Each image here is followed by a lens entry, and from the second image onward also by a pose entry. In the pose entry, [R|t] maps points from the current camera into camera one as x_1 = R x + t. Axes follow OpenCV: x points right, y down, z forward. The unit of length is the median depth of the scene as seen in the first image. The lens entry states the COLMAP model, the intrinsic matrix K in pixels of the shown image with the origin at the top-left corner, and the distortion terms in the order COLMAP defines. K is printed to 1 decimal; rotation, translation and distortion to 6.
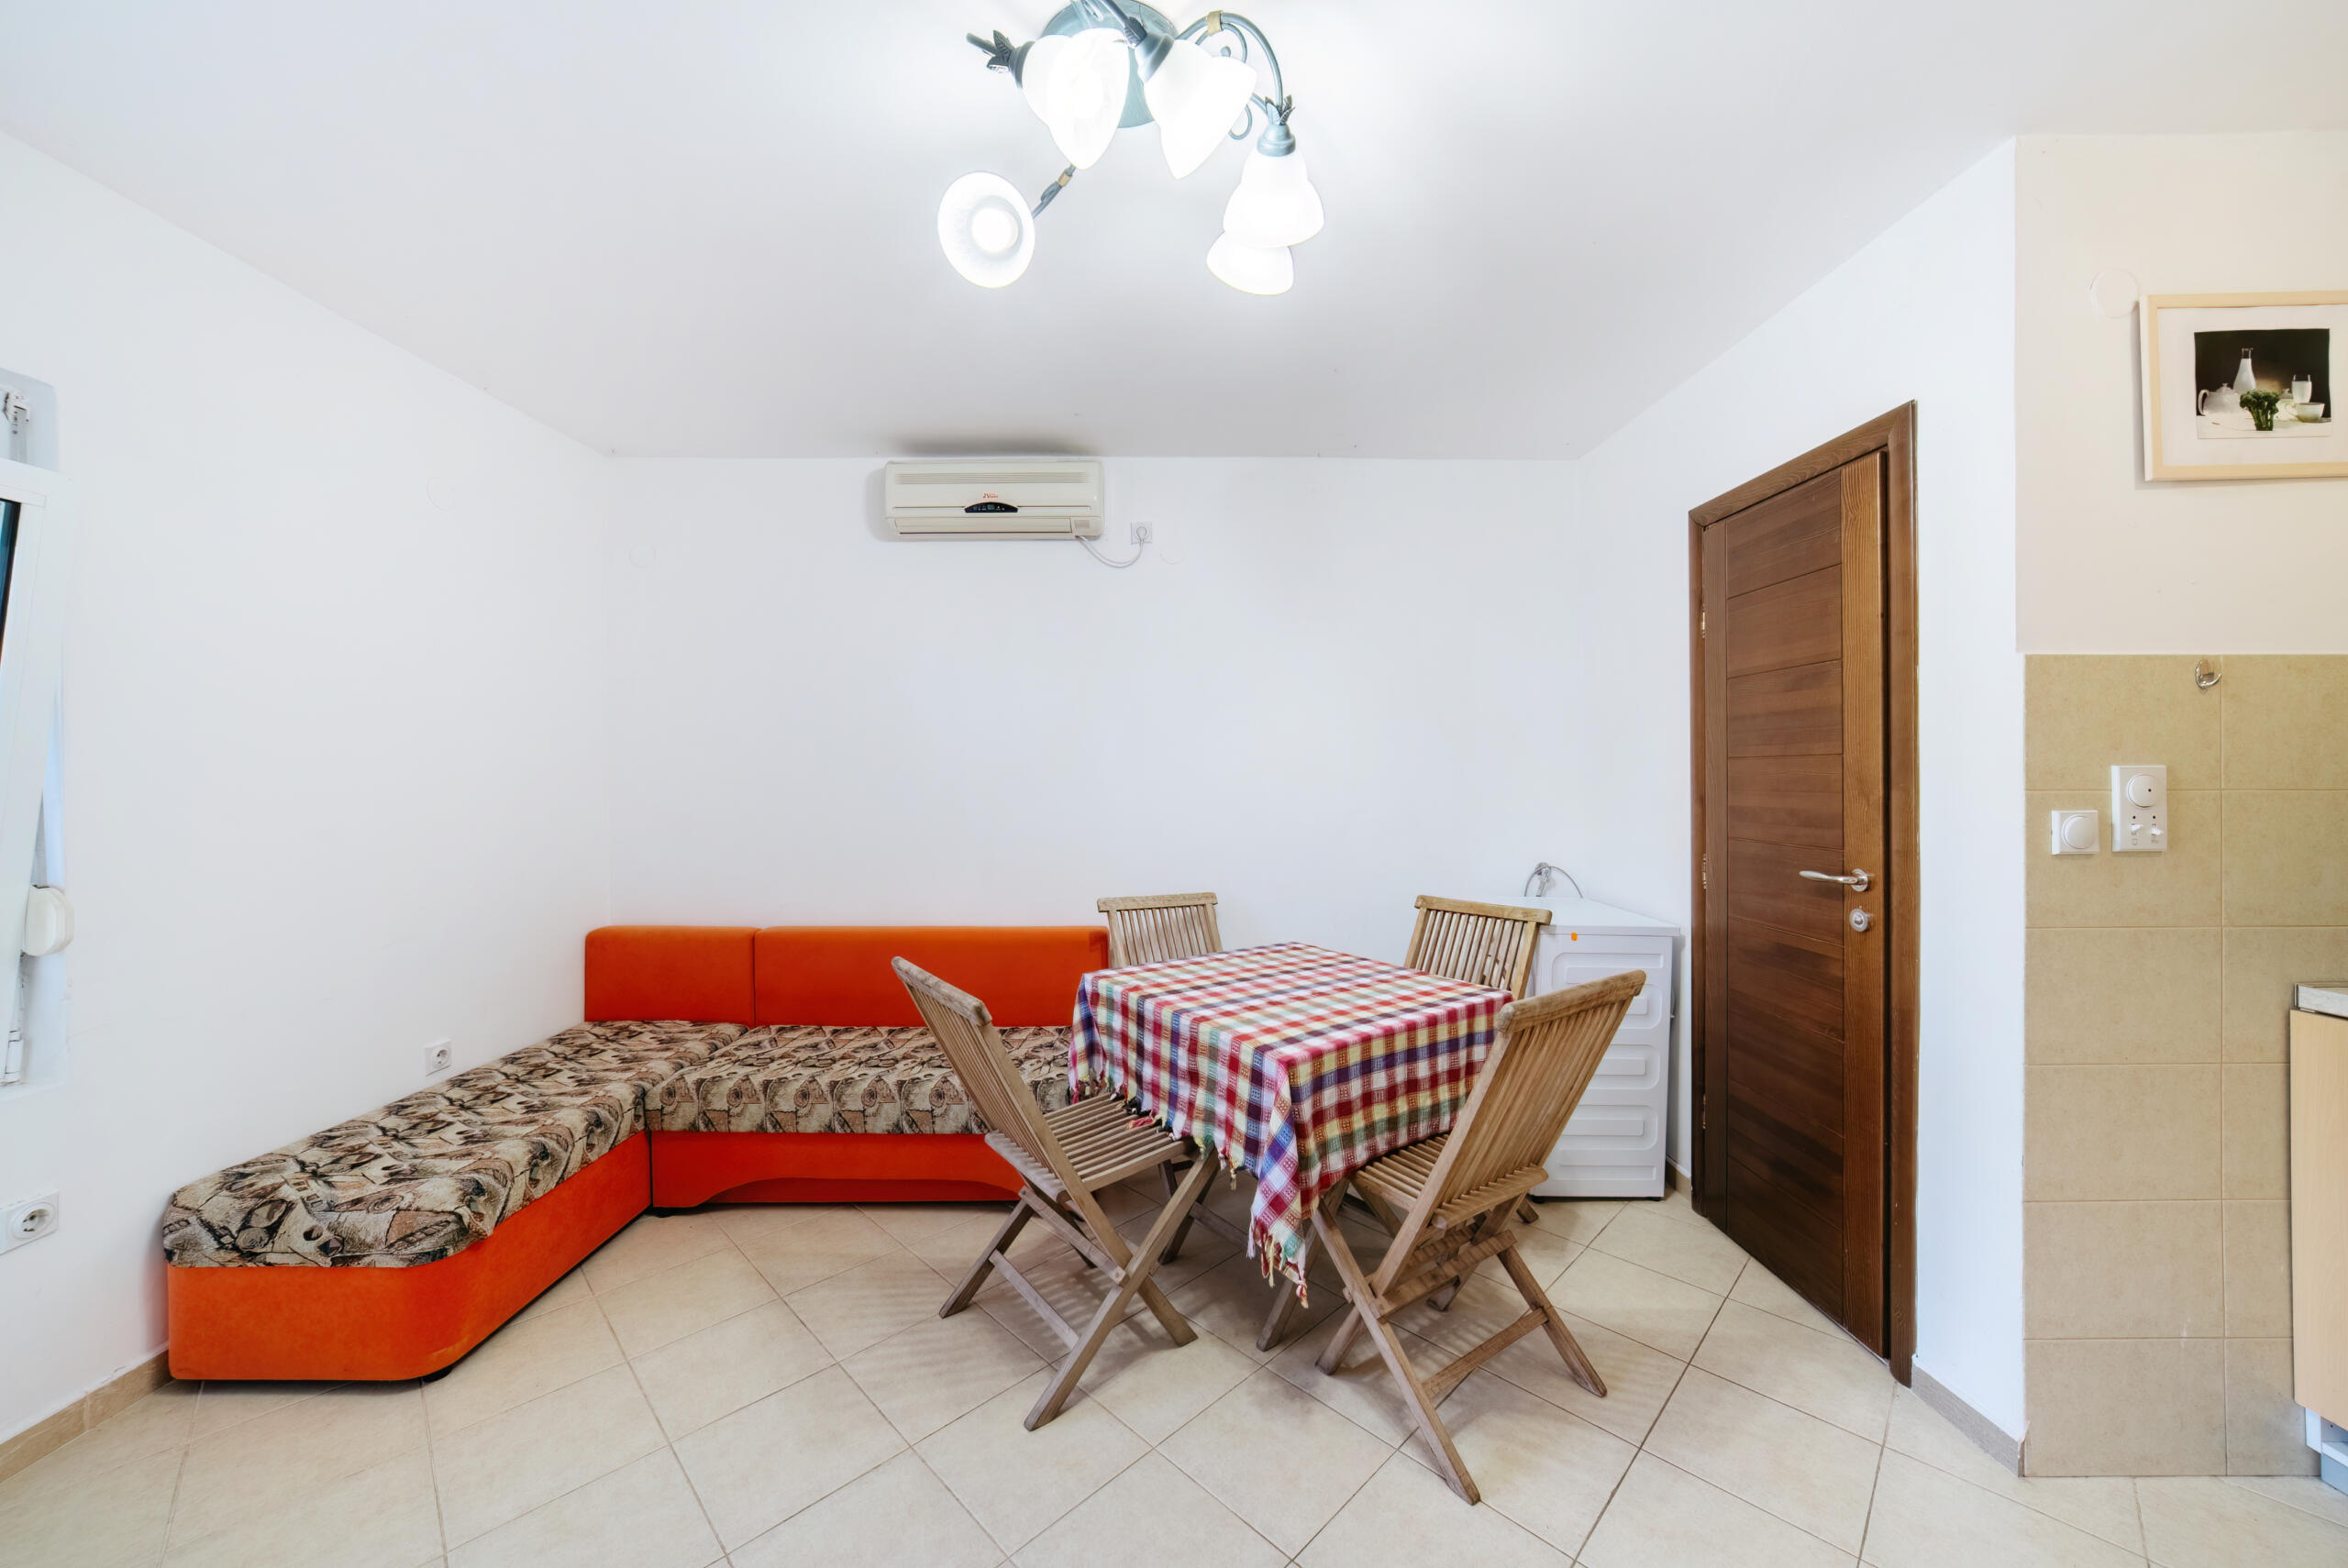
lens RADIAL K [[879.9, 0, 1162.6], [0, 879.9, 781.4], [0, 0, 1]] dist [-0.011764, 0.000501]
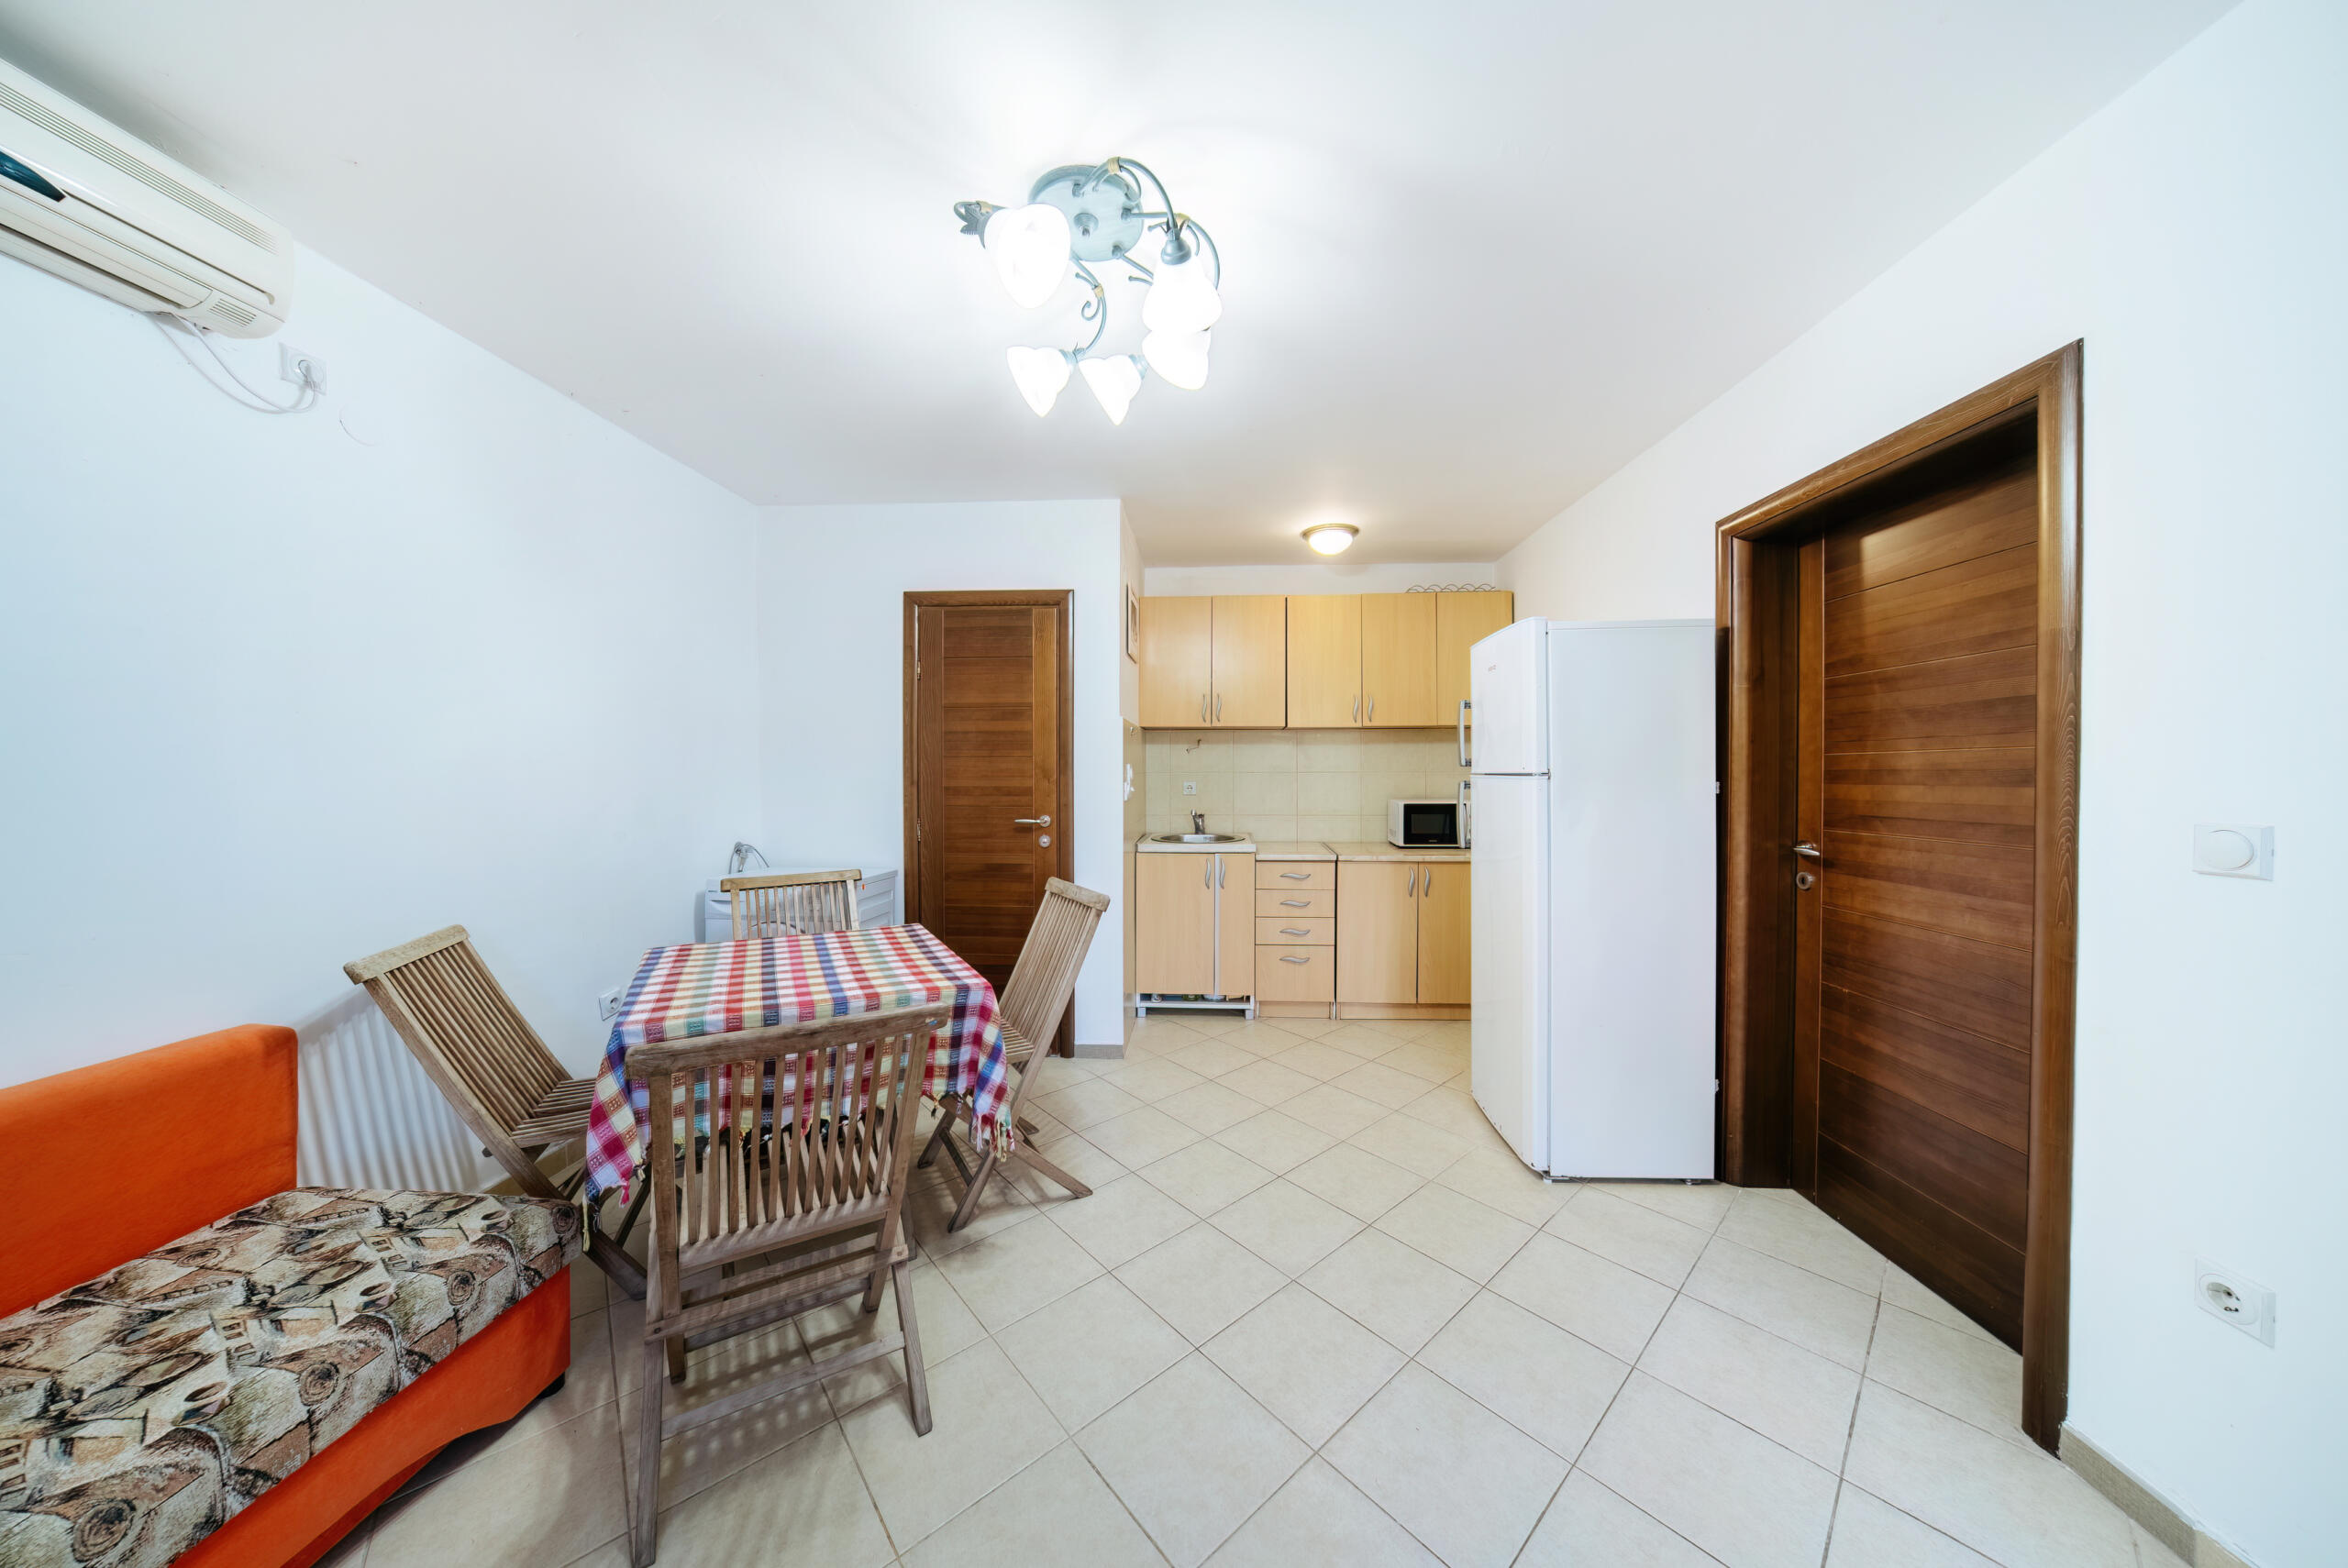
lens RADIAL K [[740.0, 0, 1191.1], [0, 740.0, 769.6], [0, 0, 1]] dist [-0.010643, 0.002648]
pose [[0.053532, -0.003571, 0.998560, -0.725486], [0.000617, 0.999994, 0.003543, -0.007571], [-0.998566, 0.000427, 0.053534, 0.499344]]
